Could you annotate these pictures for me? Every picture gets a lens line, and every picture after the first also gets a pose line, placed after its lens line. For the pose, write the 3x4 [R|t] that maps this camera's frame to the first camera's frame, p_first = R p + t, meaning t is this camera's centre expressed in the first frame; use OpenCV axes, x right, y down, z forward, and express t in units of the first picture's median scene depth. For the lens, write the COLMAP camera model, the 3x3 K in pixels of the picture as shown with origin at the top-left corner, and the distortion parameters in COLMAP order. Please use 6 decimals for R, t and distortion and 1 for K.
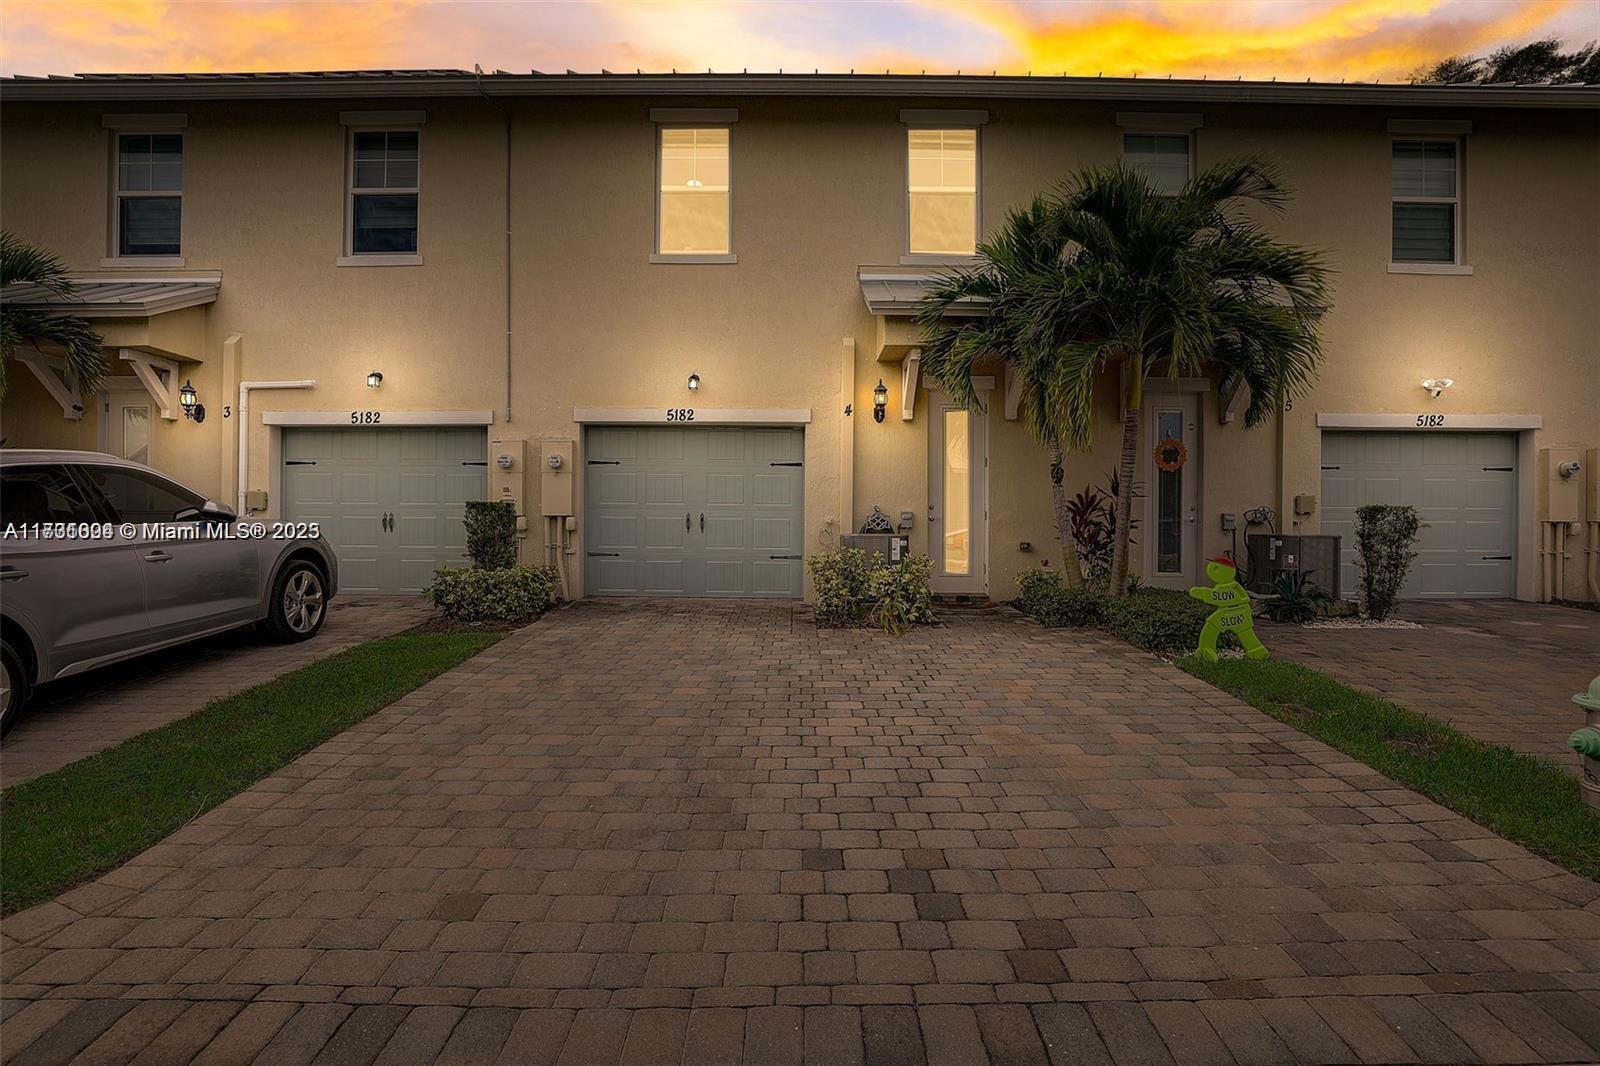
lens RADIAL K [[725.5, 0, 787.3], [0, 725.5, 529.6], [0, 0, 1]] dist [-0.042232, 0.009700]
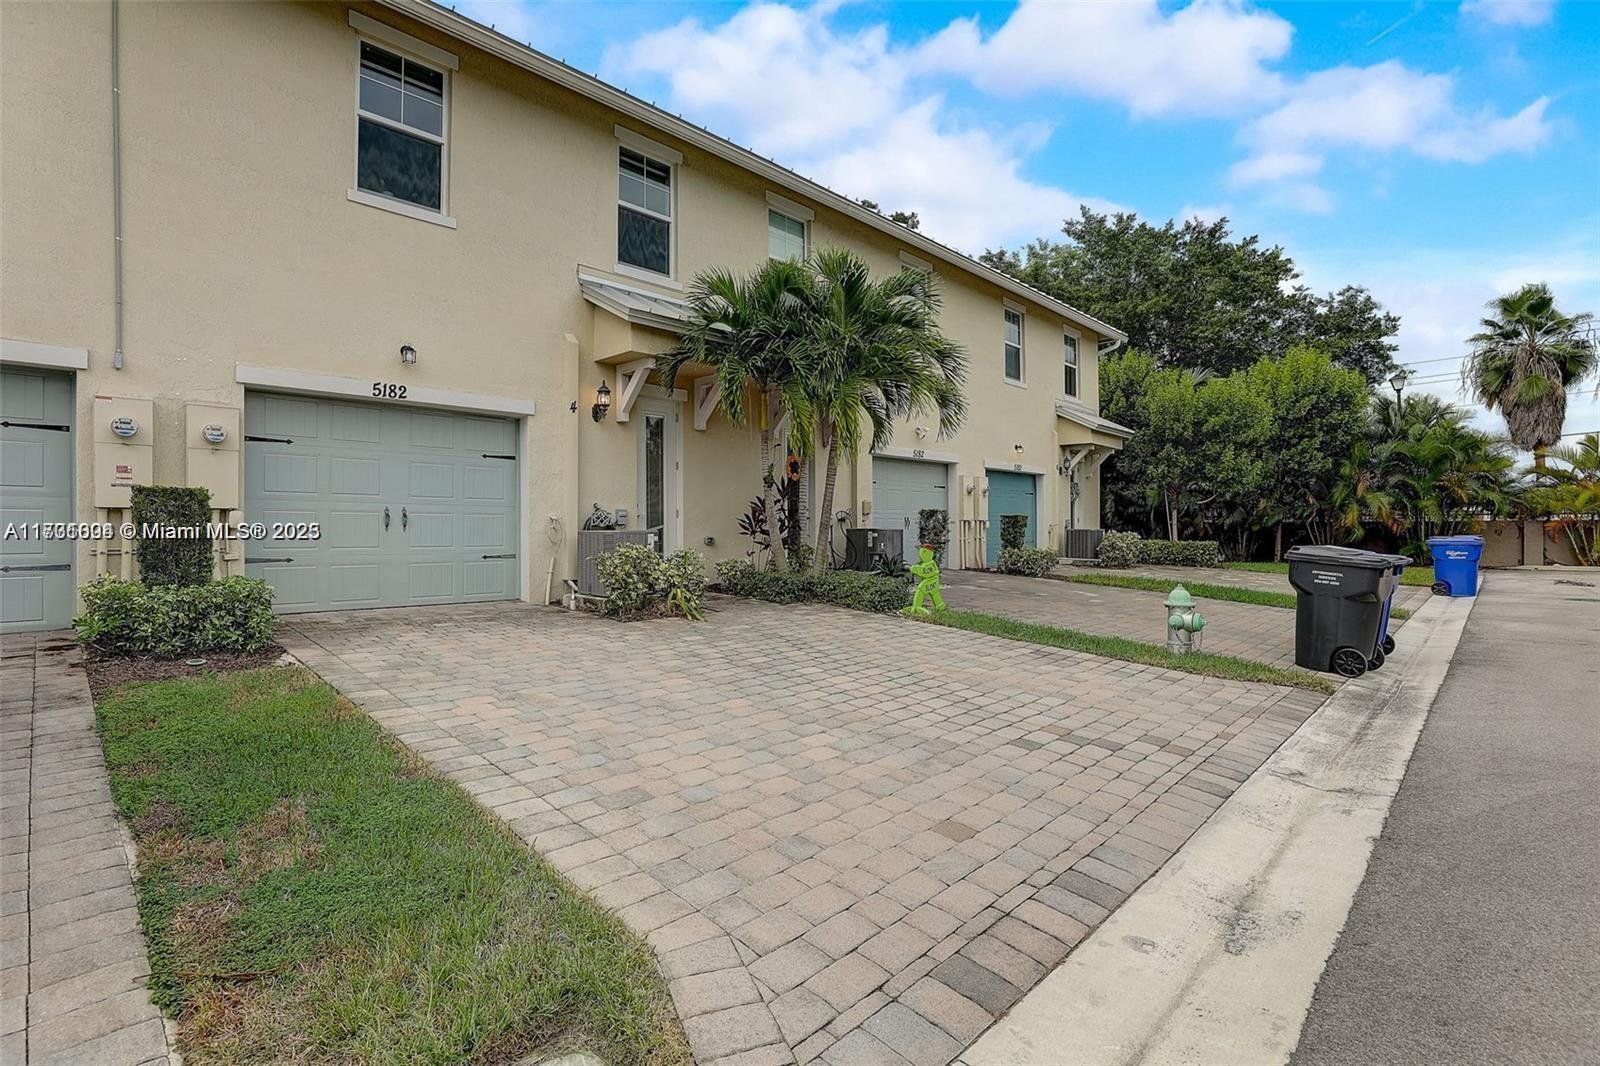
lens RADIAL K [[725.5, 0, 787.3], [0, 725.5, 529.6], [0, 0, 1]] dist [-0.042232, 0.009700]
pose [[0.714327, -0.006063, 0.699785, -0.404147], [0.002282, 0.999977, 0.006335, -0.001053], [-0.699808, -0.002928, 0.714325, 0.081222]]
